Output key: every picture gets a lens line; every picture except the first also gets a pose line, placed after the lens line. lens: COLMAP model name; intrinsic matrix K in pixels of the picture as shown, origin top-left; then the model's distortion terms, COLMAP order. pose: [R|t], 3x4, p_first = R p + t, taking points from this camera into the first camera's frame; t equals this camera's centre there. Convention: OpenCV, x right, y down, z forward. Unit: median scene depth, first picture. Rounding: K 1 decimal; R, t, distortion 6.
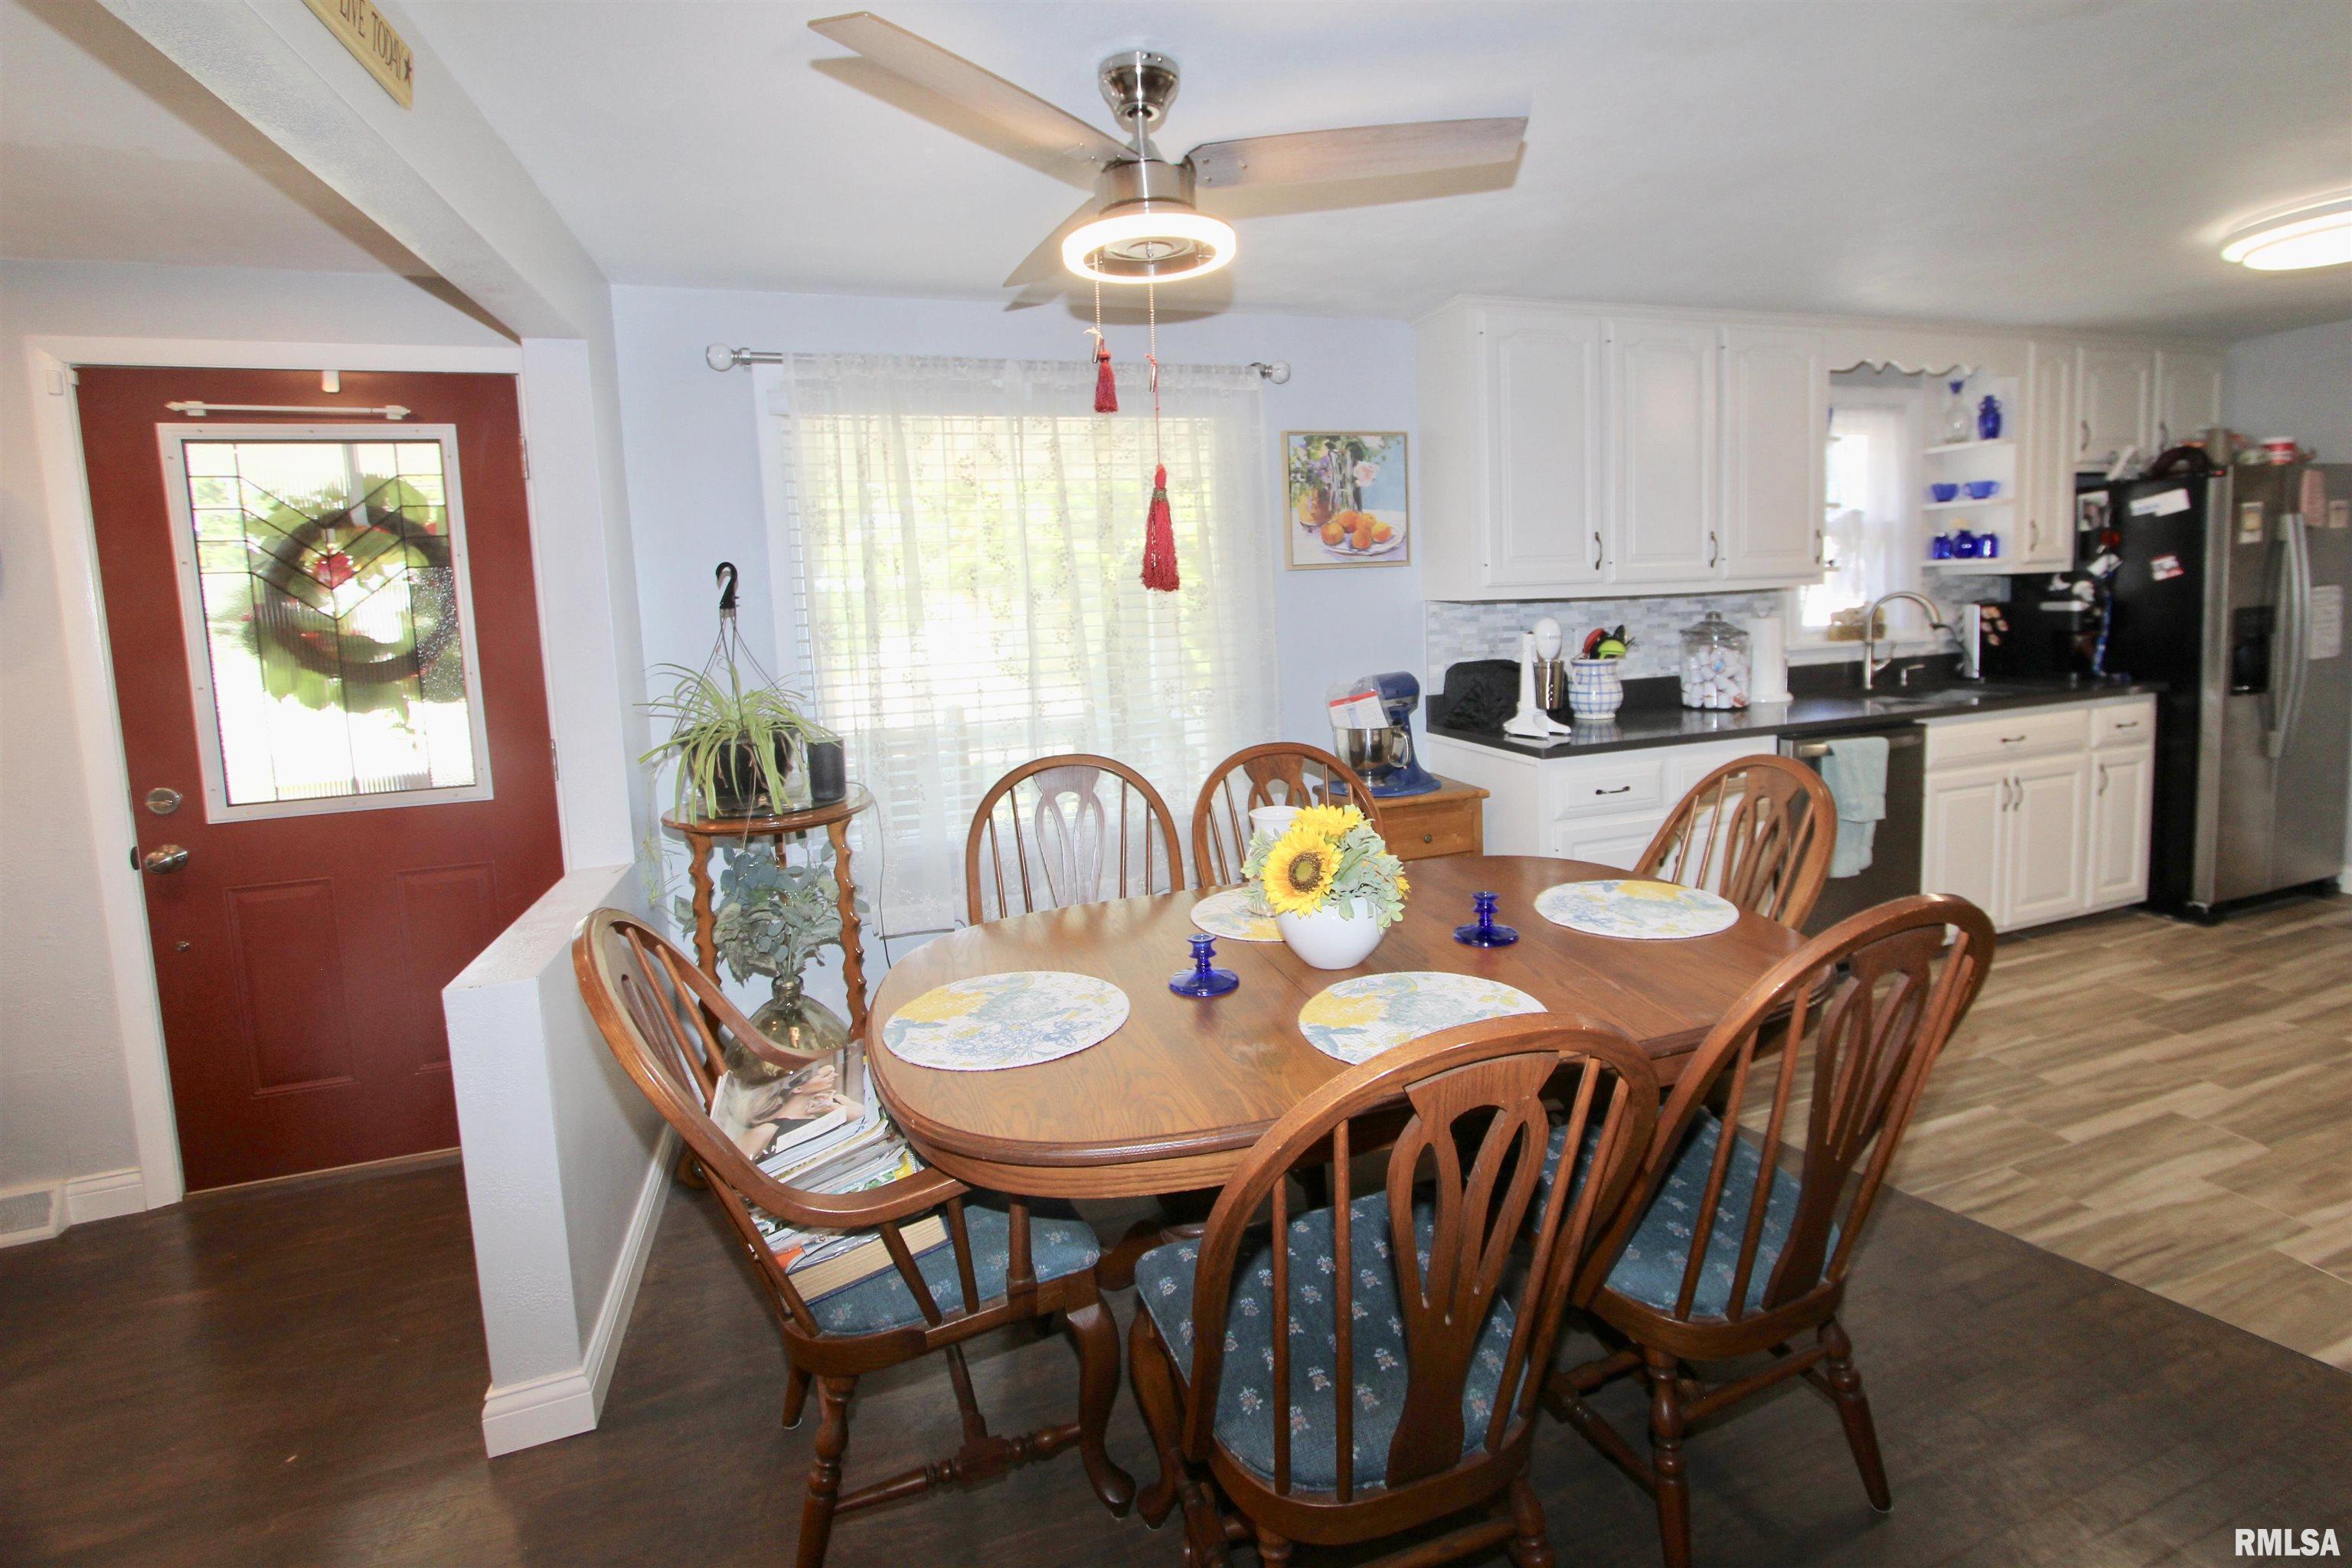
lens RADIAL K [[1079.9, 0, 1226.2], [0, 1079.9, 692.2], [0, 0, 1]] dist [-0.024776, 0.005932]
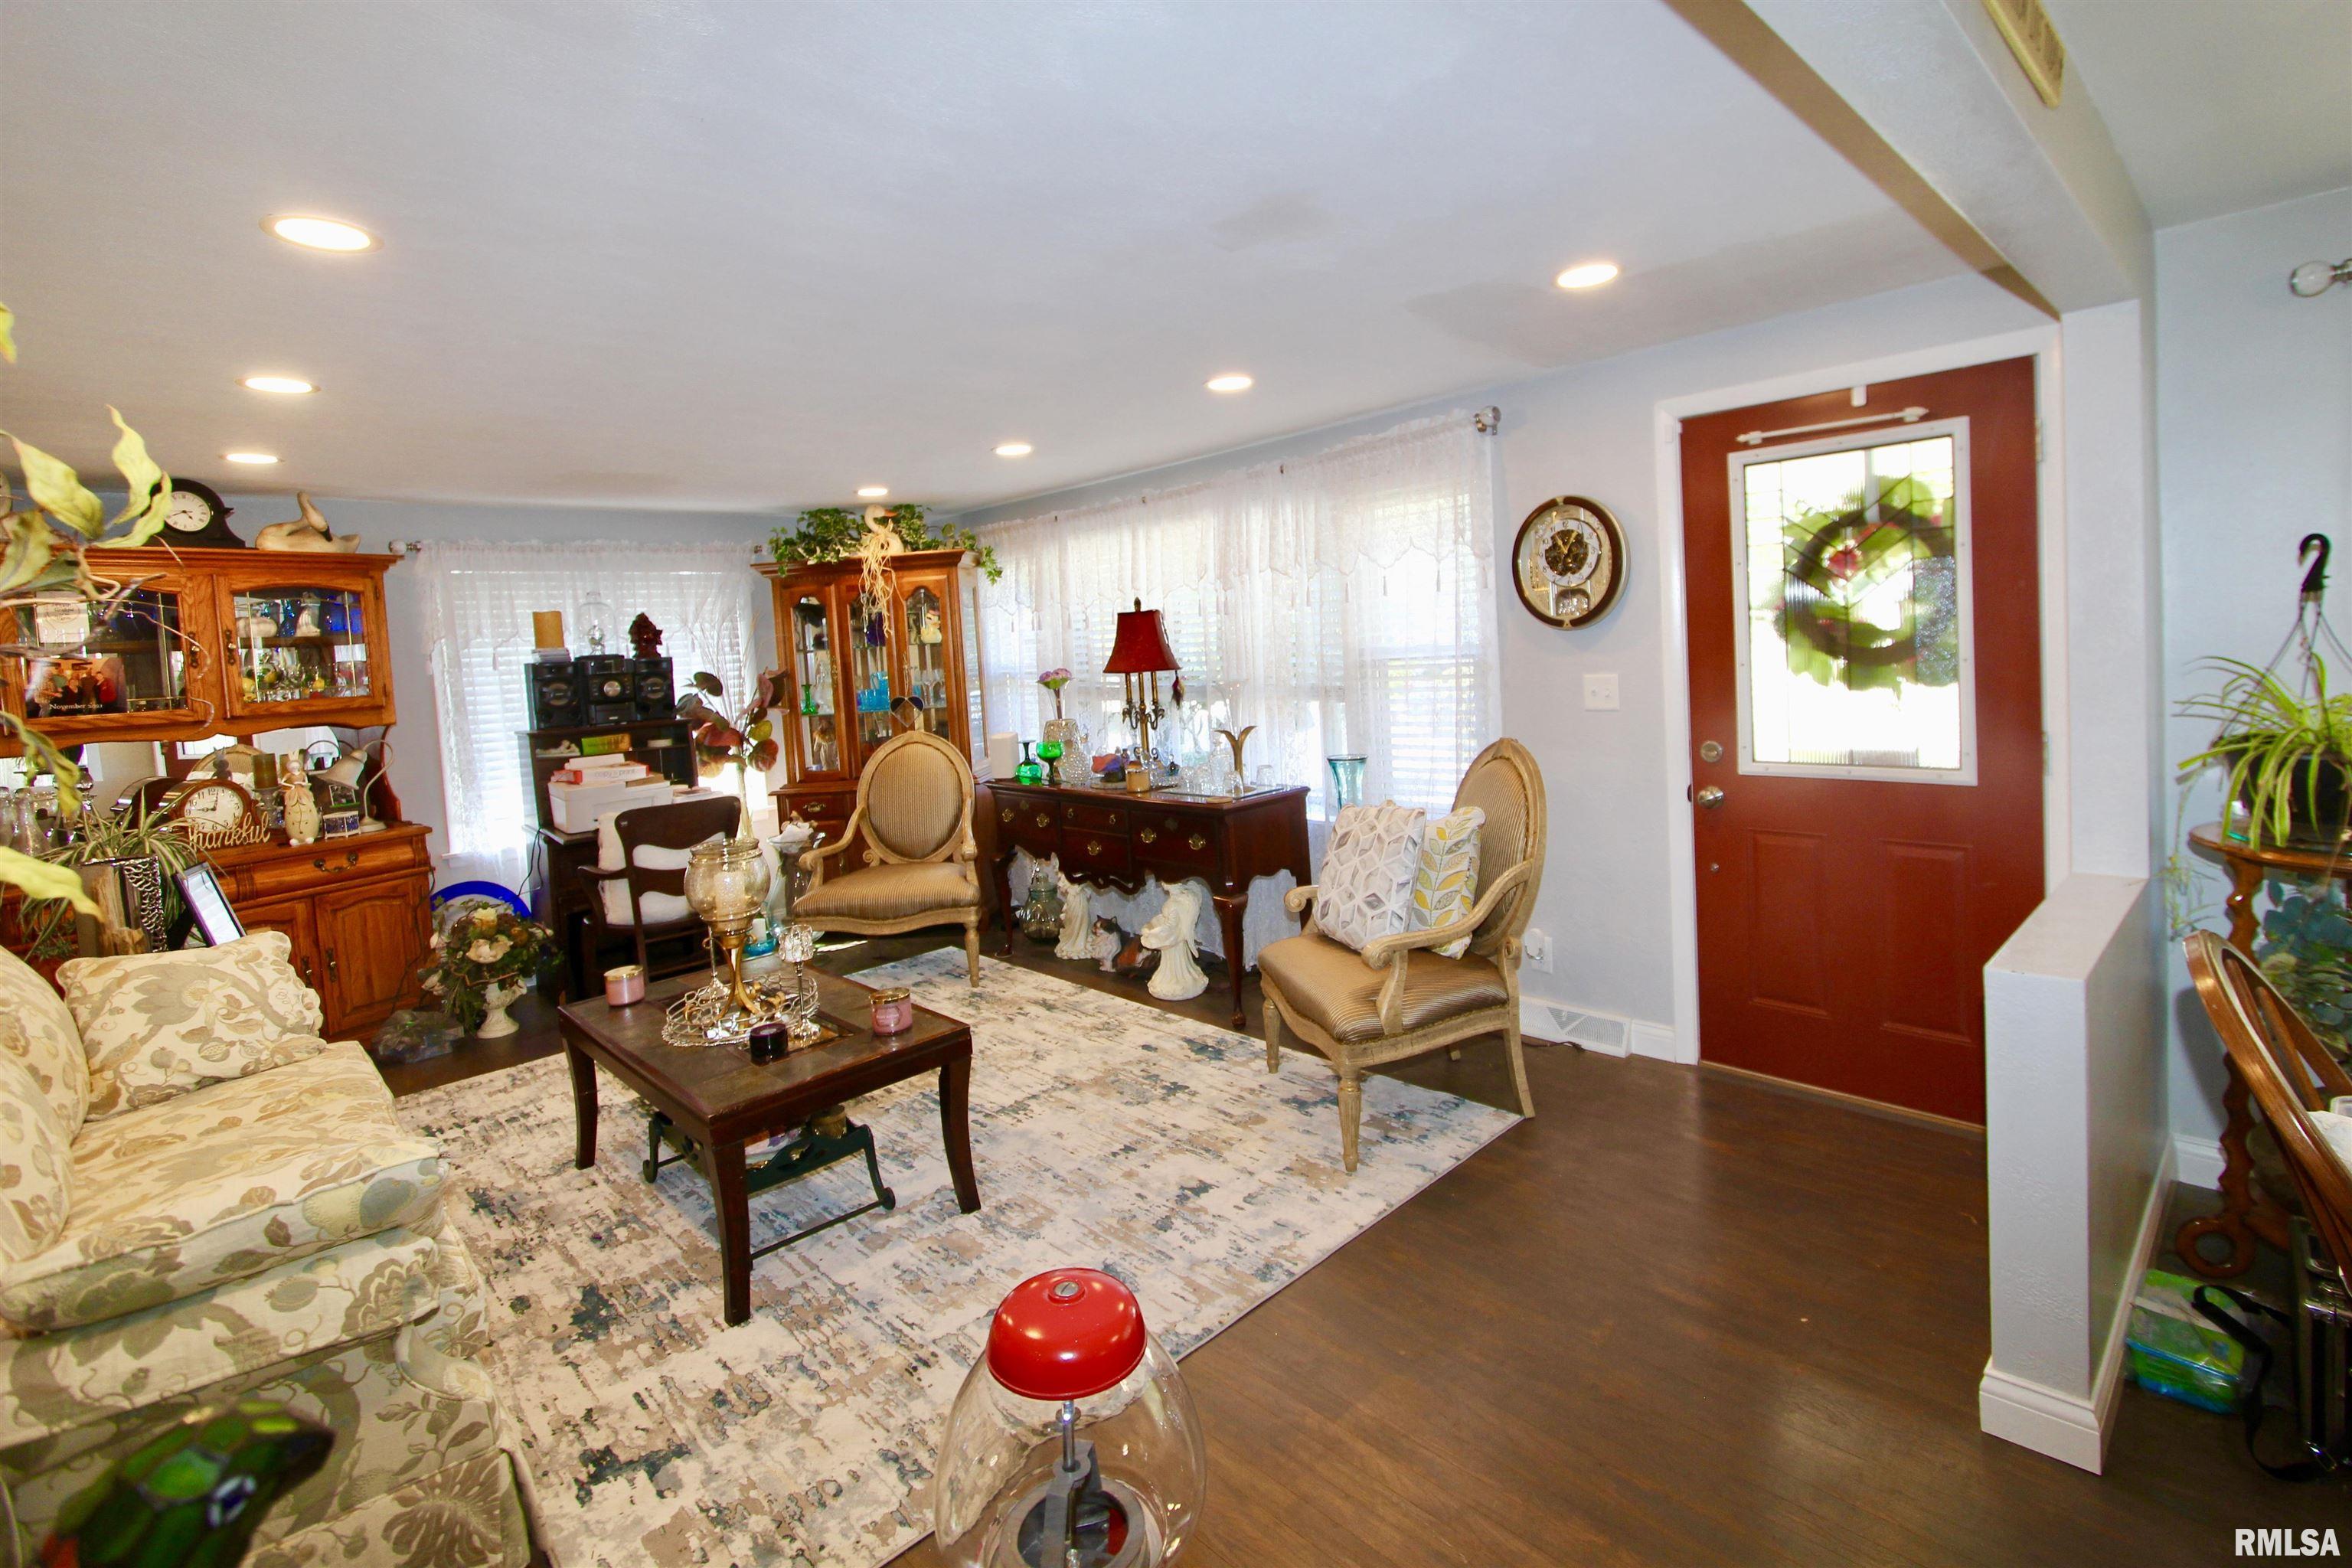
lens RADIAL K [[1079.6, 0, 1228.0], [0, 1079.6, 690.5], [0, 0, 1]] dist [-0.016679, 0.003171]
pose [[0.422764, 0.059789, -0.904266, -0.077438], [-0.048661, 0.997879, 0.043229, 0.001529], [0.904933, 0.025727, 0.424777, -0.073005]]
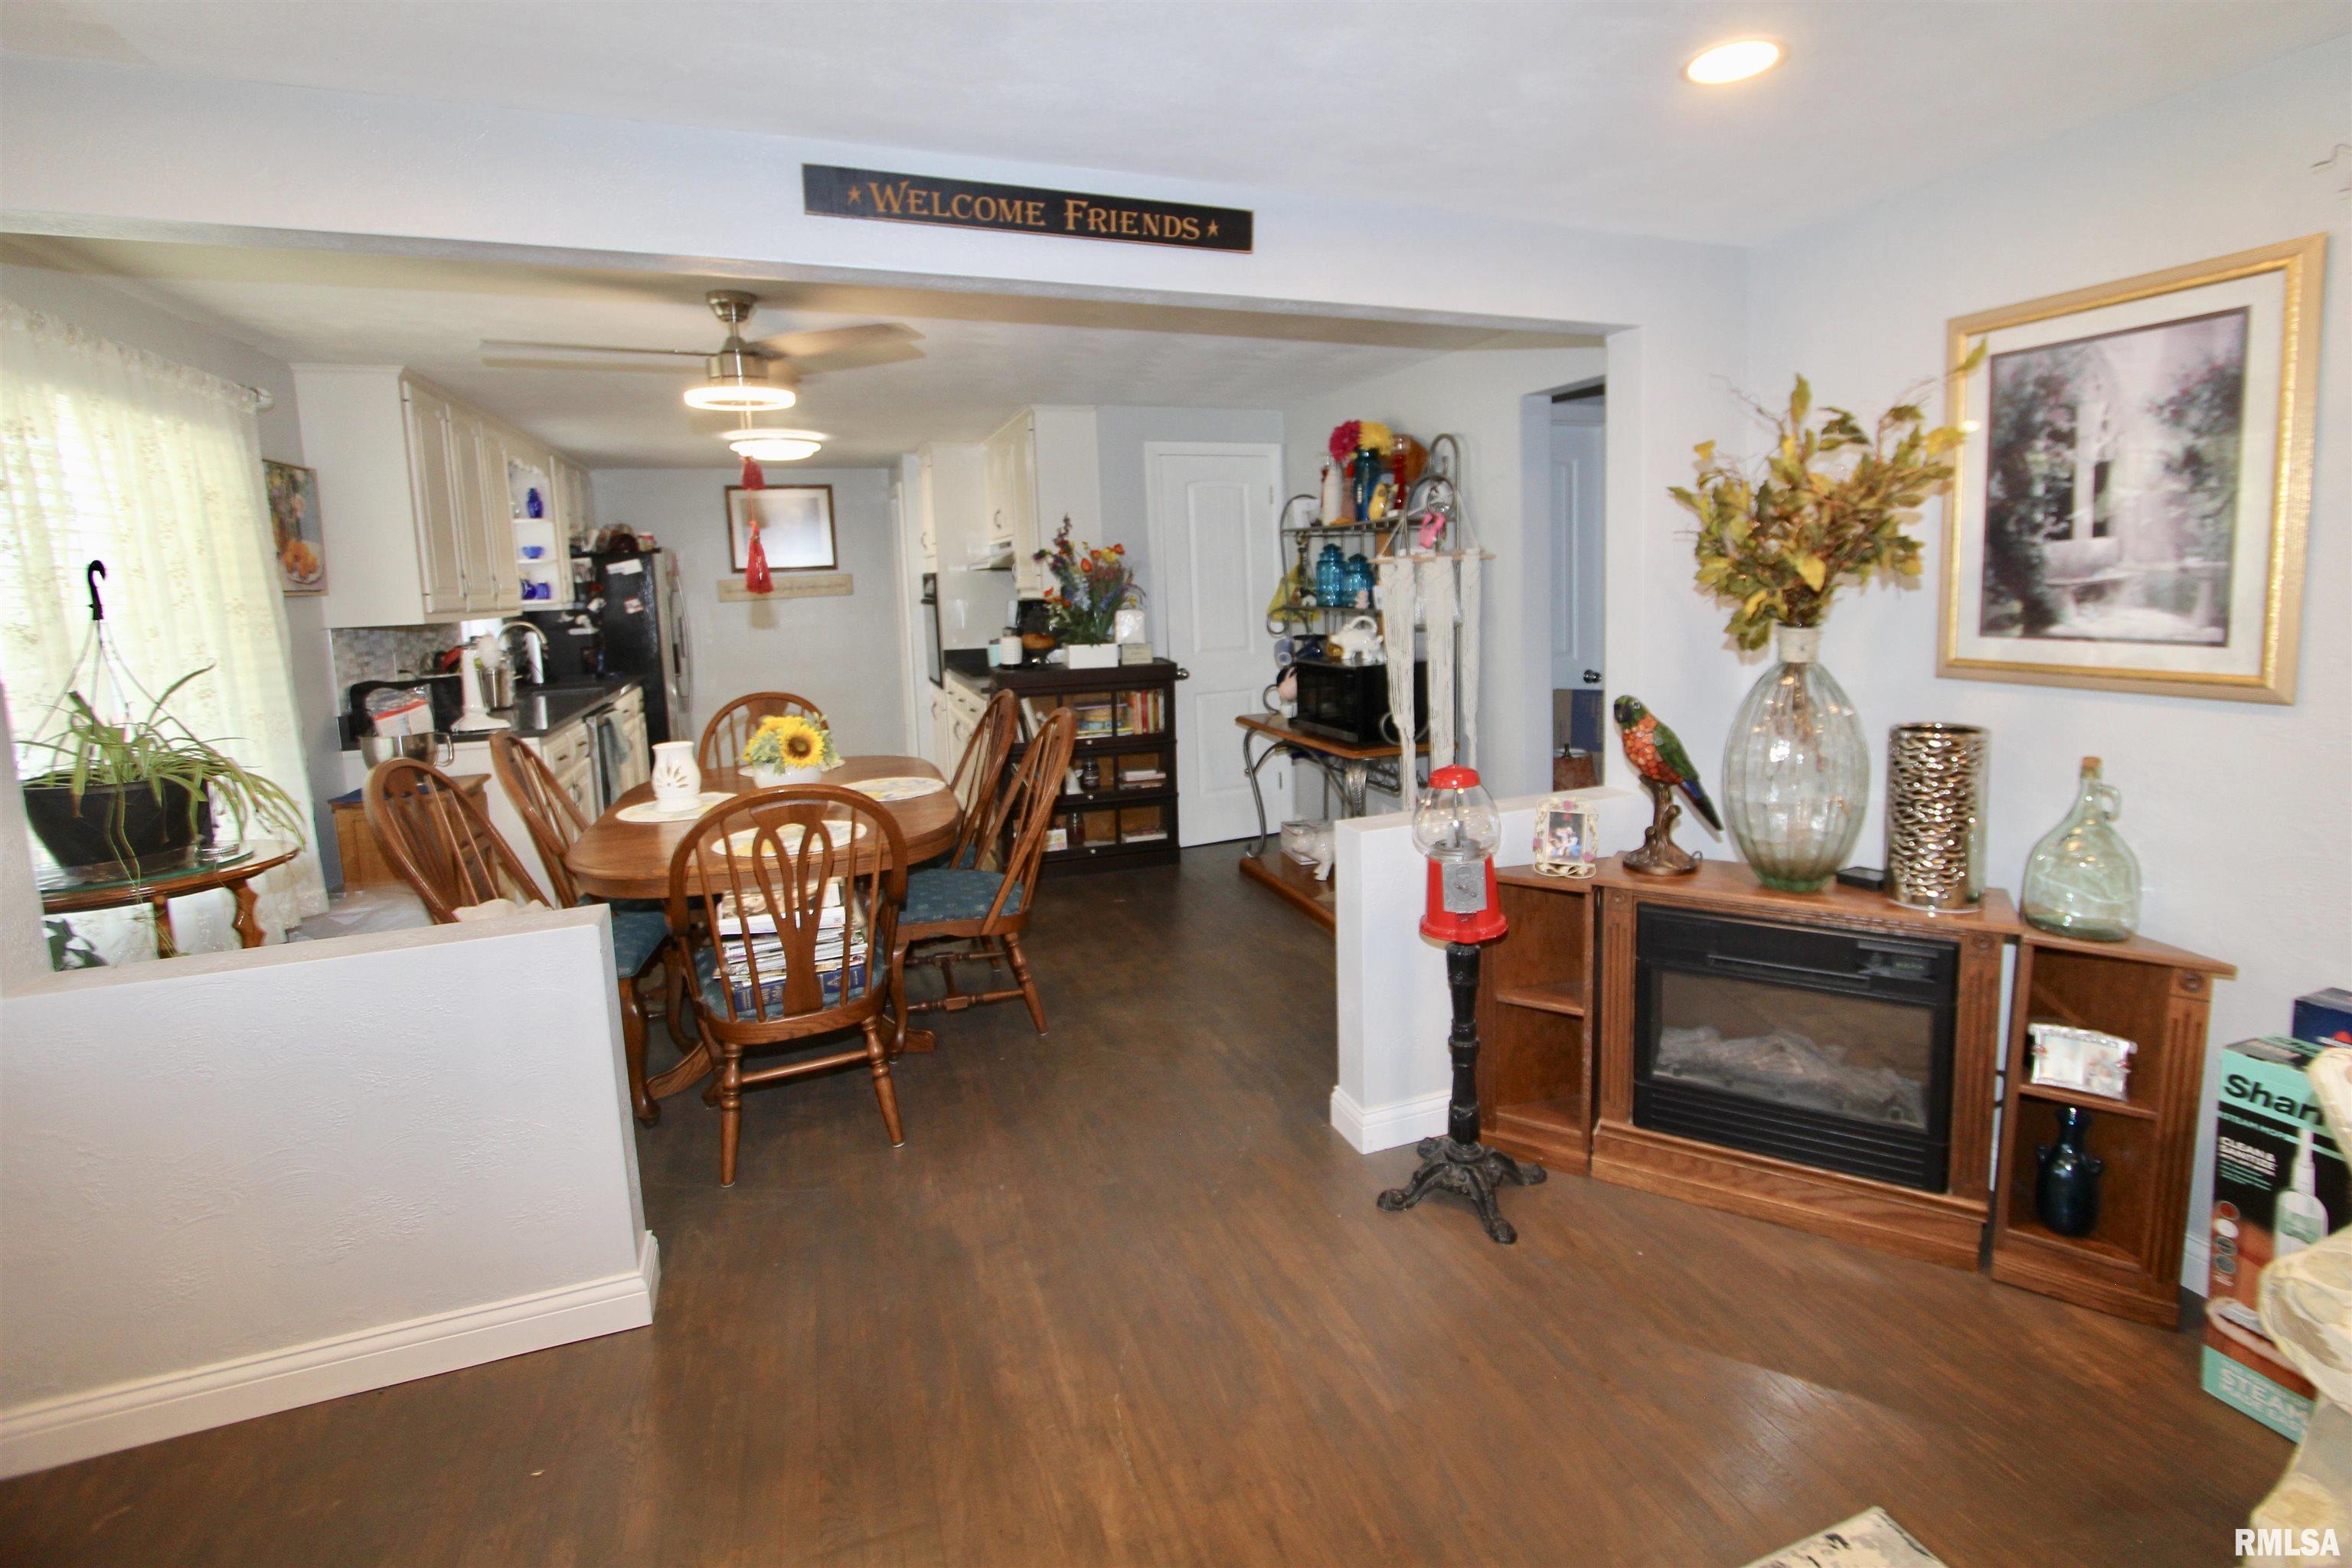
lens RADIAL K [[1079.6, 0, 1221.2], [0, 1079.6, 694.0], [0, 0, 1]] dist [-0.016679, 0.003171]
pose [[-0.028510, -0.070185, 0.997126, -1.199525], [0.132429, 0.988474, 0.073362, 0.025162], [-0.990782, 0.134140, -0.018887, 0.205122]]
